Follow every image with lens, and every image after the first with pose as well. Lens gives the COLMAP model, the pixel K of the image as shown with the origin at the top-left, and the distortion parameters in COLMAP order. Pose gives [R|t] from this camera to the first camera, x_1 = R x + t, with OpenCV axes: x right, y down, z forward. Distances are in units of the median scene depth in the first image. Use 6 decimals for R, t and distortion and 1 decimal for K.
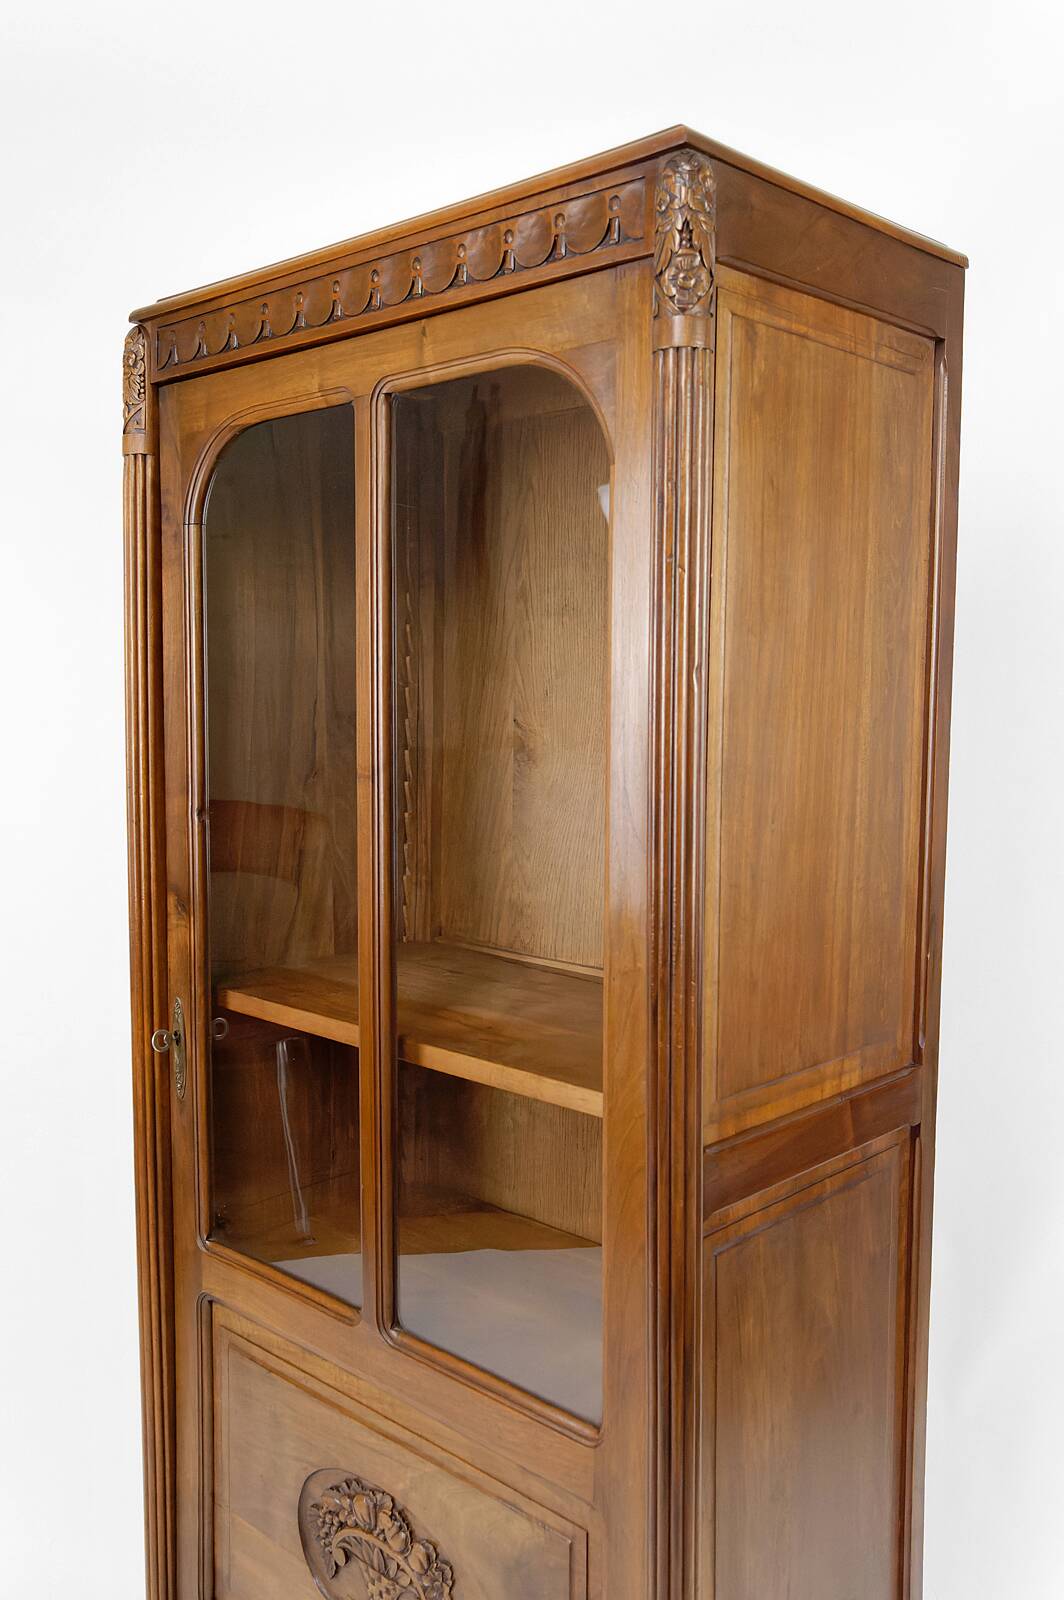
lens RADIAL K [[1341.1, 0, 545.5], [0, 1341.1, 806.2], [0, 0, 1]] dist [-0.005842, -0.004281]
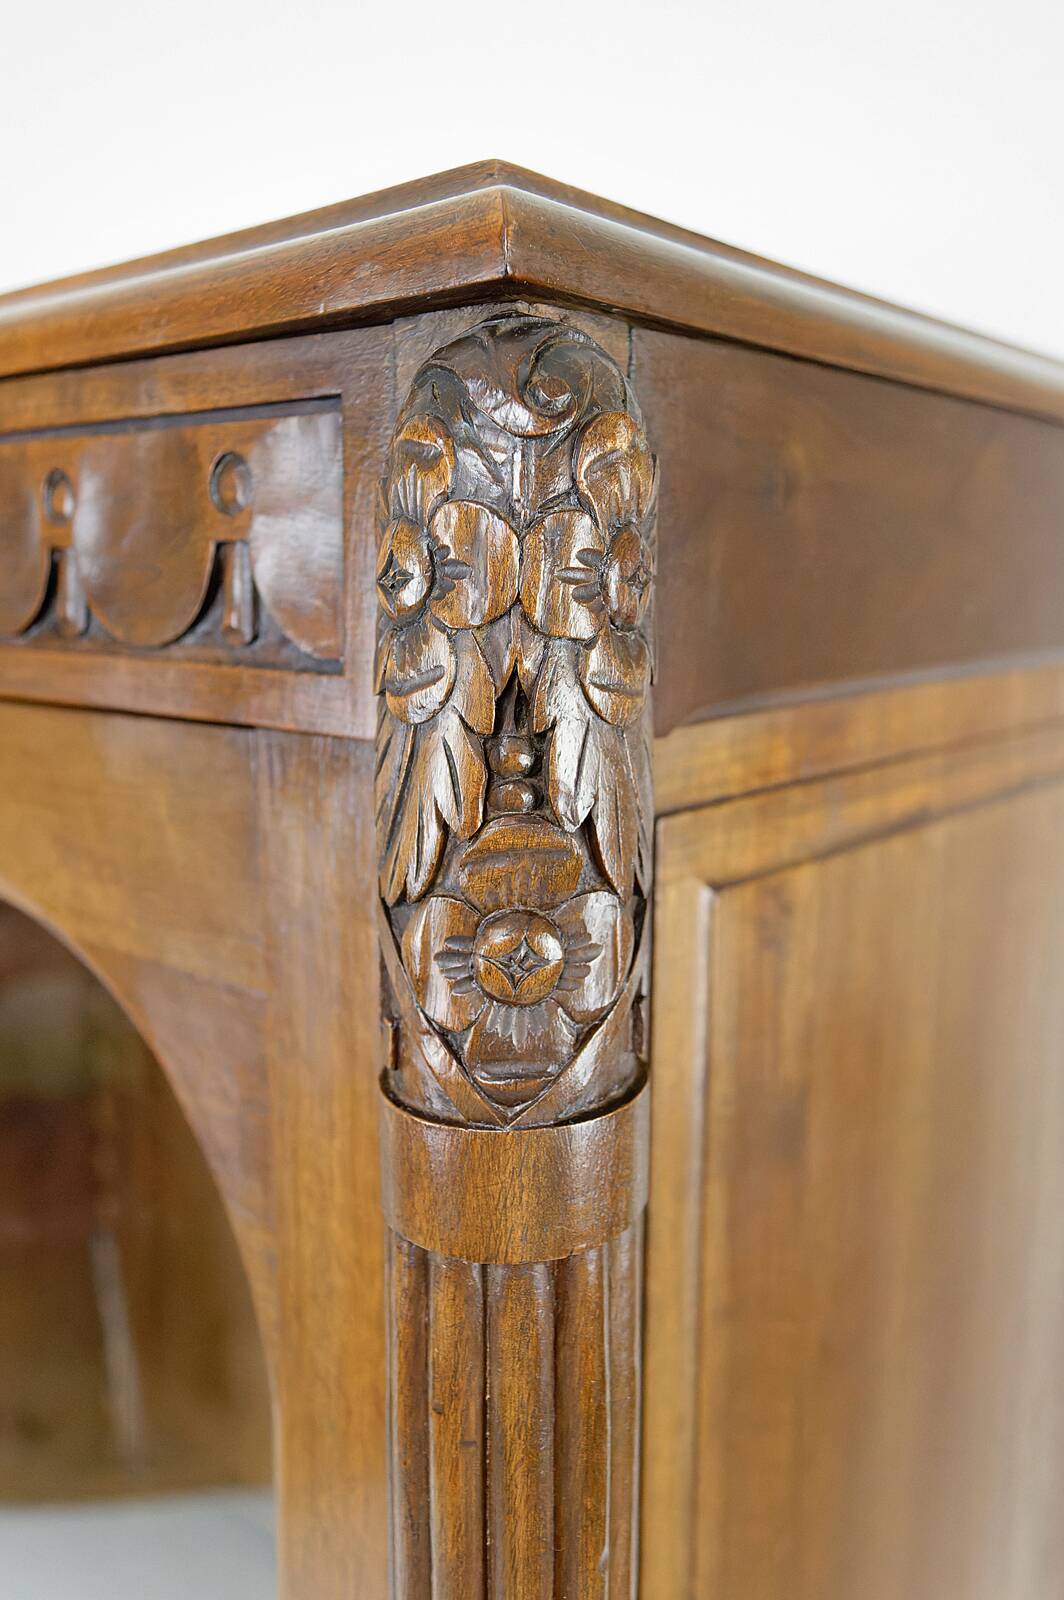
lens RADIAL K [[1341.1, 0, 528.9], [0, 1341.1, 814.9], [0, 0, 1]] dist [-0.005842, -0.004281]
pose [[0.998120, -0.013020, 0.059891, 0.071666], [0.007588, 0.995909, 0.090043, -0.329821], [-0.060818, -0.089419, 0.994135, 0.602461]]
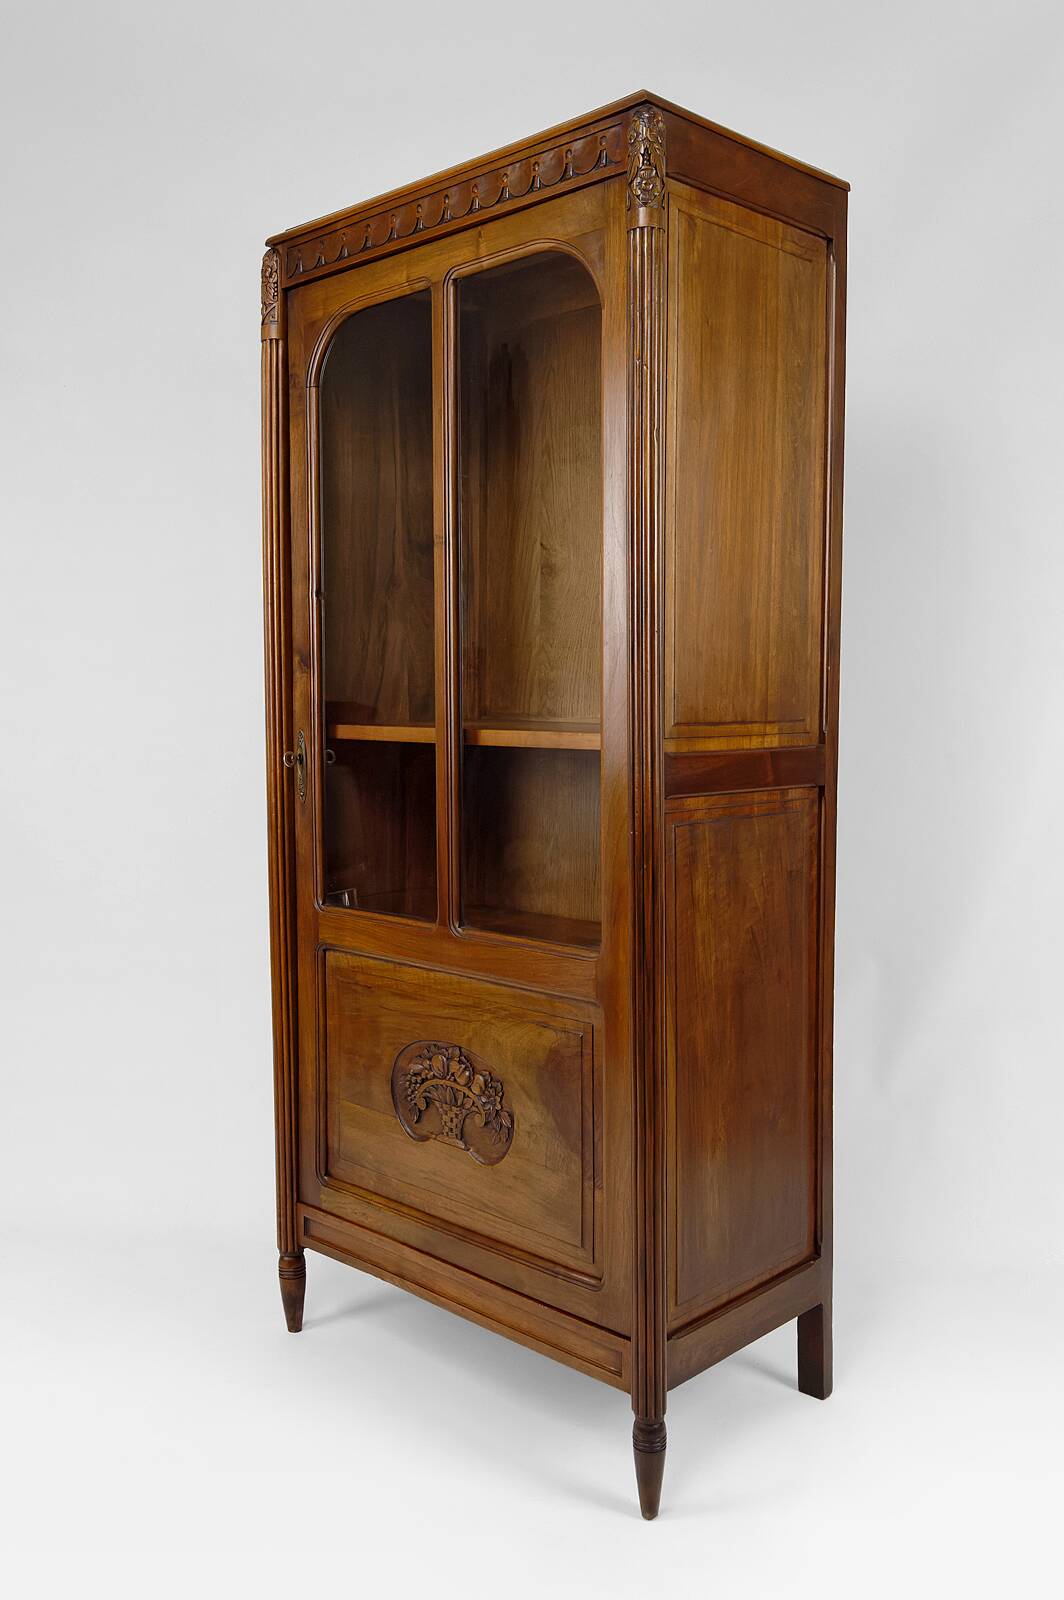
lens RADIAL K [[1341.1, 0, 545.4], [0, 1341.1, 808.8], [0, 0, 1]] dist [-0.005842, -0.004281]
pose [[0.999807, -0.005968, -0.018710, 0.006622], [0.005874, 0.999970, -0.005063, 0.276303], [0.018740, 0.004952, 0.999812, -0.461000]]
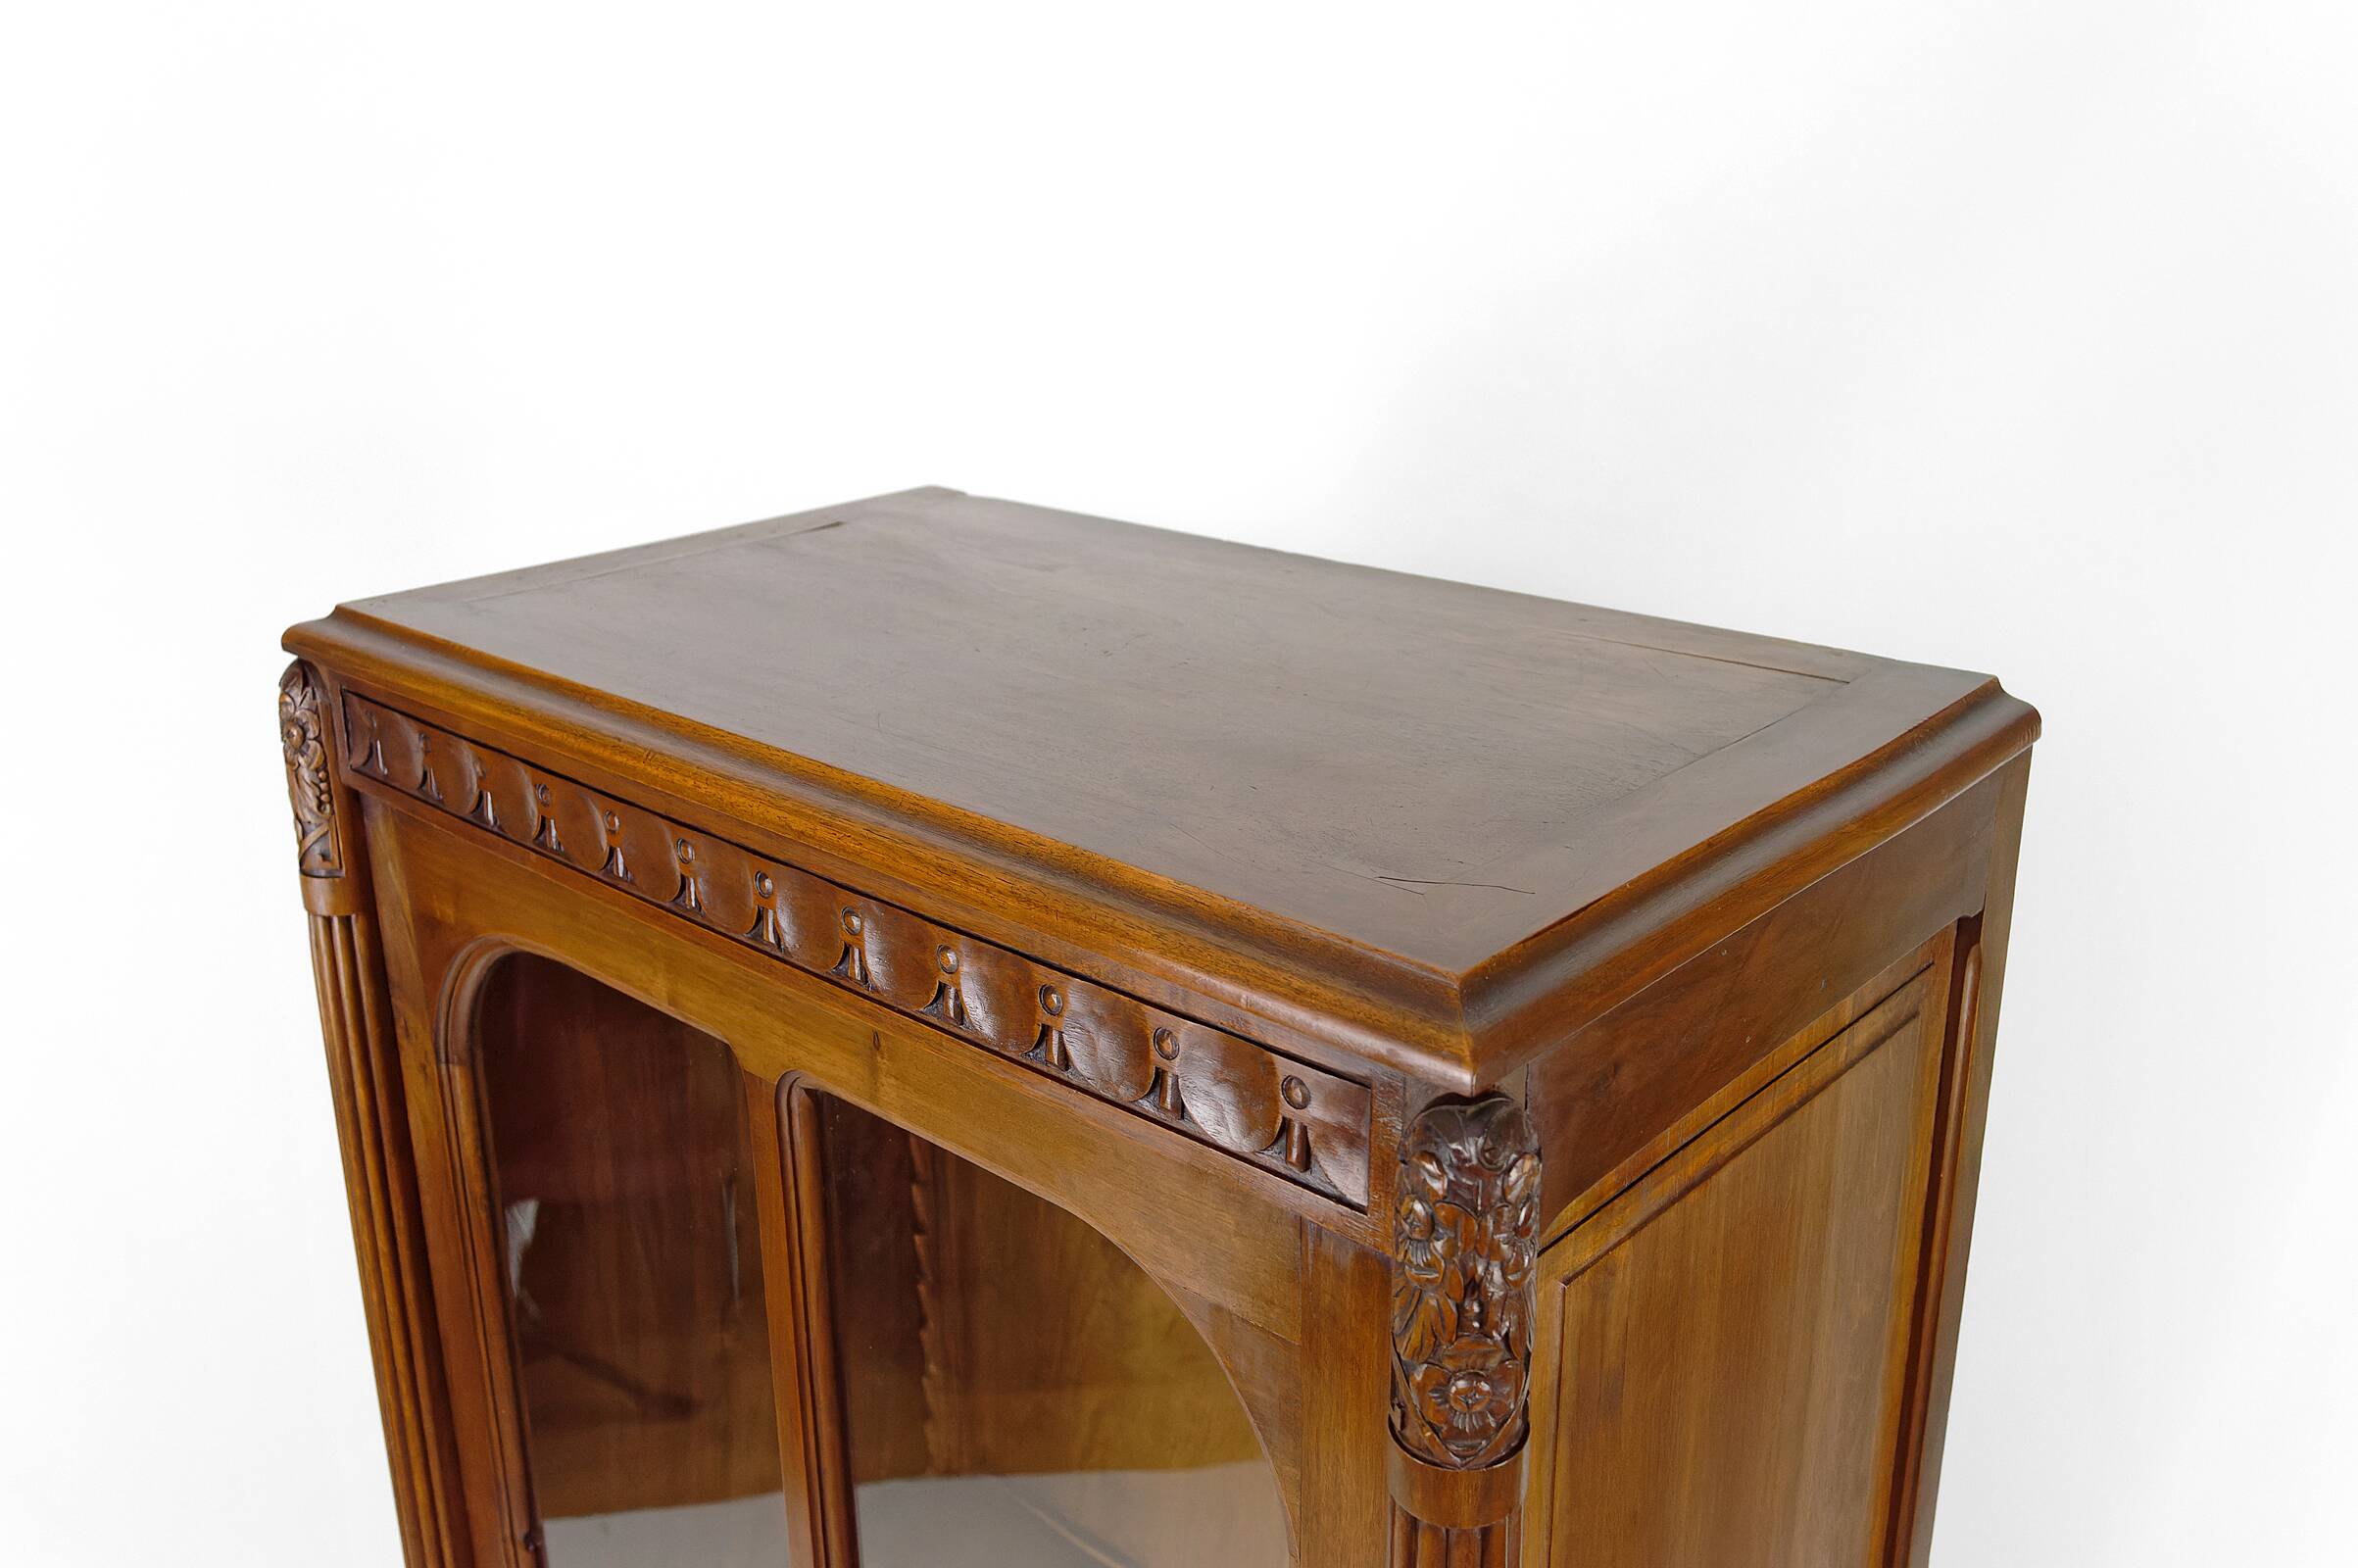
lens RADIAL K [[1976.3, 0, 1192.1], [0, 1976.3, 788.2], [0, 0, 1]] dist [-0.005842, -0.004281]
pose [[0.999680, -0.021548, 0.013245, 0.009649], [0.017753, 0.970773, 0.239343, -0.554932], [-0.018015, -0.239031, 0.970845, 0.333782]]
